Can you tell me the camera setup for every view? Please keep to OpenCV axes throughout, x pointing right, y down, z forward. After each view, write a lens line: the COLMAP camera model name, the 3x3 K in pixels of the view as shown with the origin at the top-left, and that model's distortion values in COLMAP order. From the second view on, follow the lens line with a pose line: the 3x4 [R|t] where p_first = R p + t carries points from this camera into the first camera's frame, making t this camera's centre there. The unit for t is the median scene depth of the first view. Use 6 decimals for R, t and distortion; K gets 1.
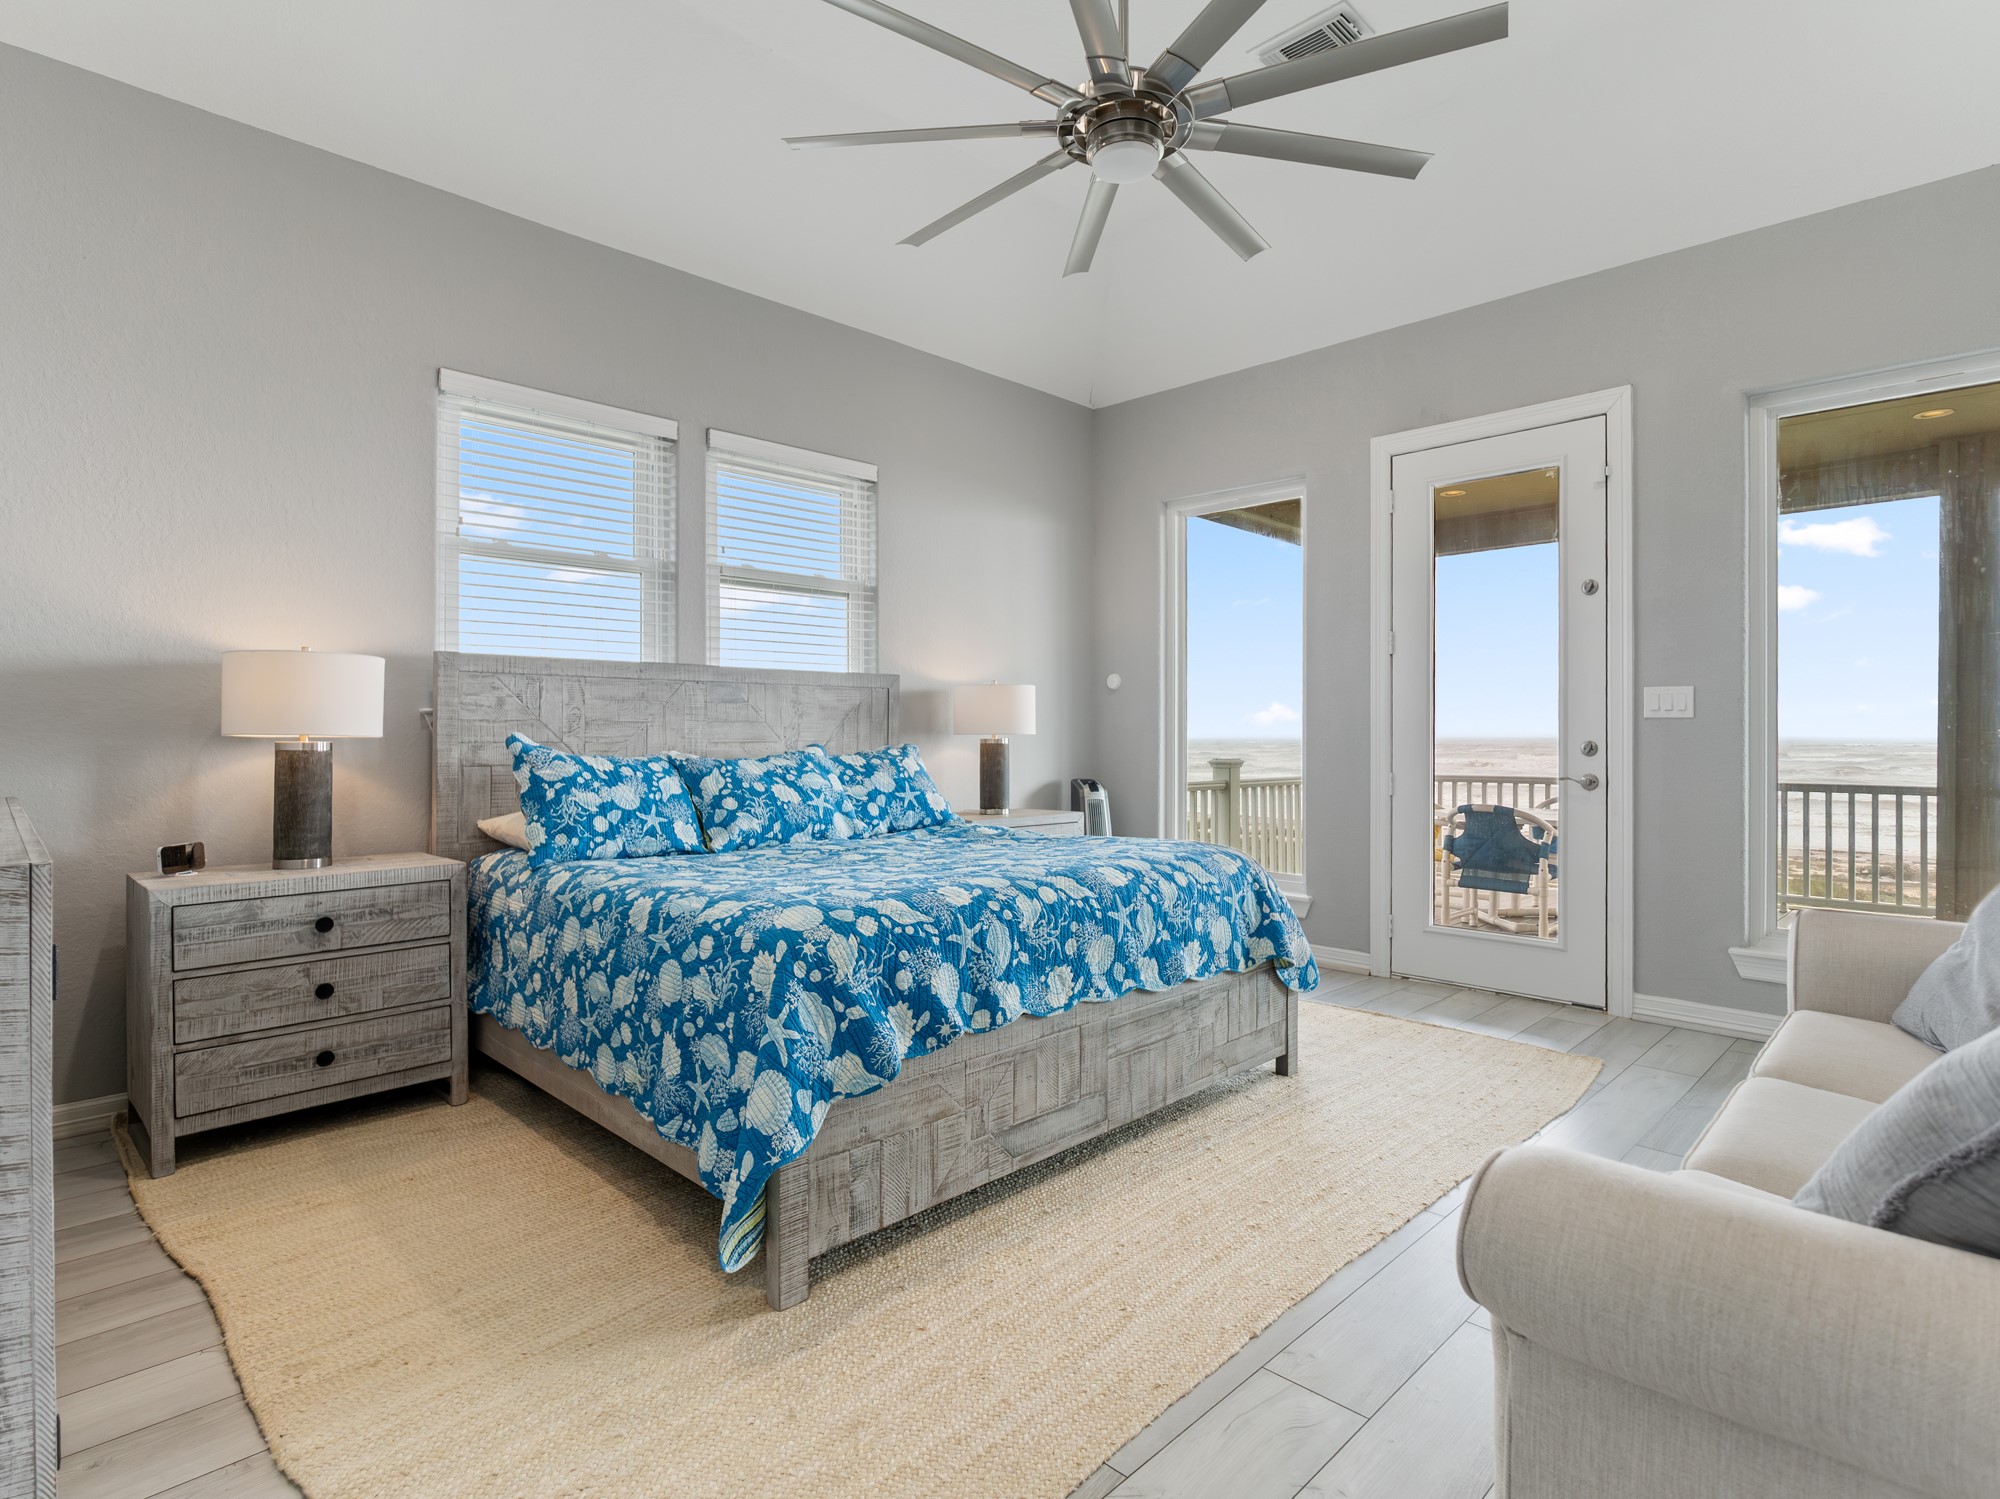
lens RADIAL K [[1037.3, 0, 998.3], [0, 1037.3, 708.4], [0, 0, 1]] dist [-0.011515, 0.000636]
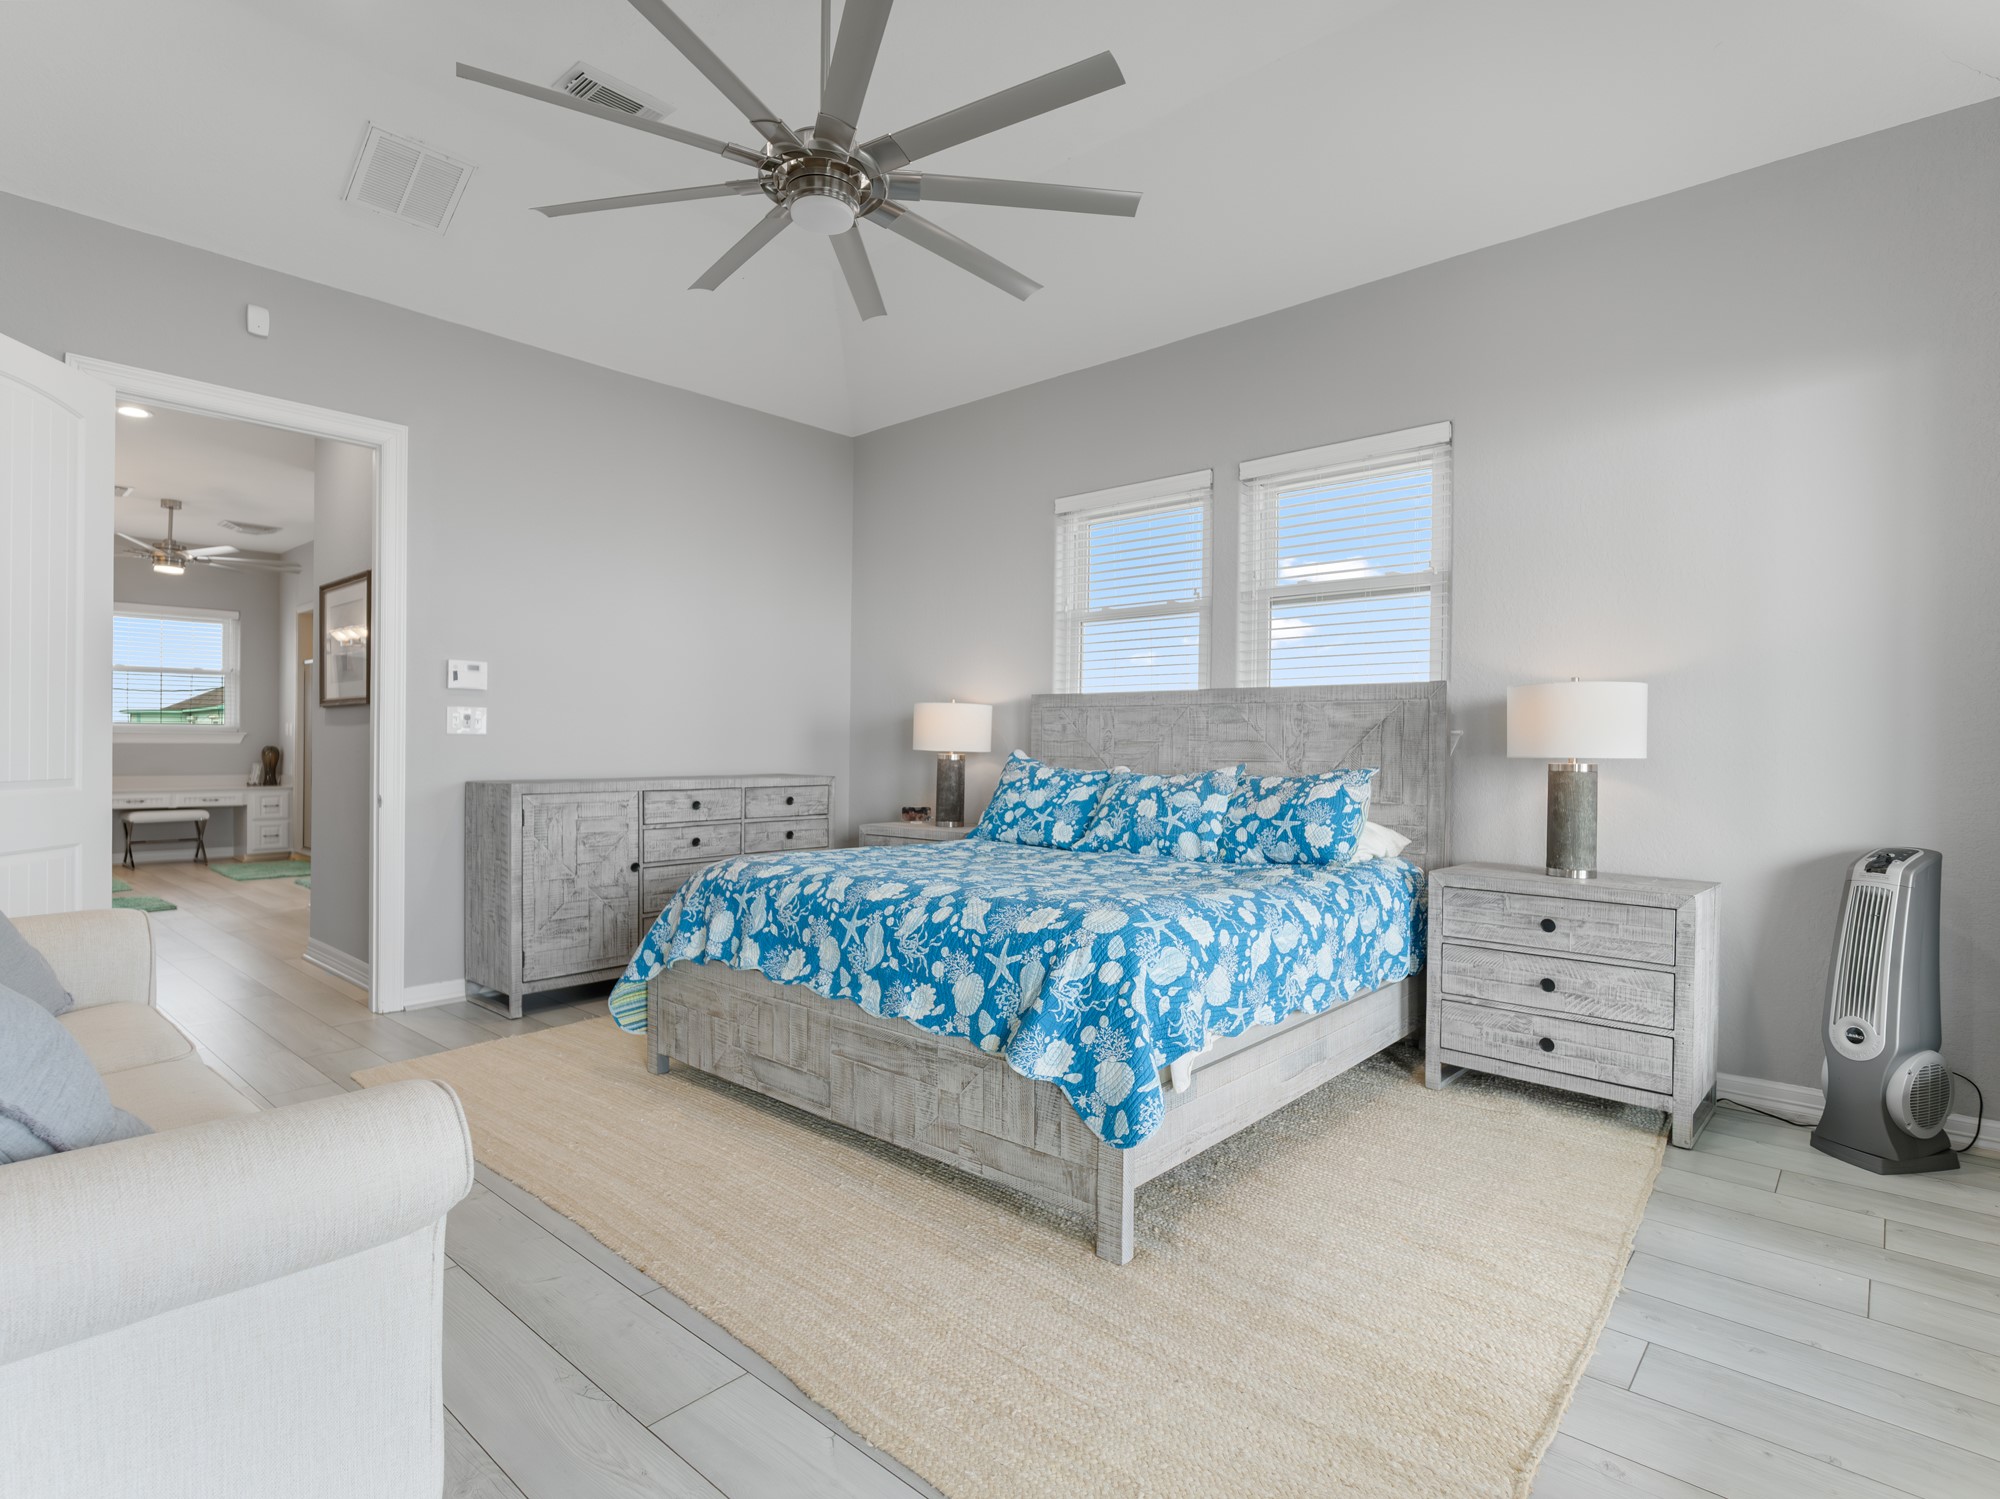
lens RADIAL K [[1003.7, 0, 1004.2], [0, 1003.7, 739.9], [0, 0, 1]] dist [-0.014068, -0.000597]
pose [[0.079221, -0.007547, -0.996829, 0.814231], [0.013770, 0.999884, -0.006476, 0.016571], [0.996762, -0.013214, 0.079316, 0.774458]]
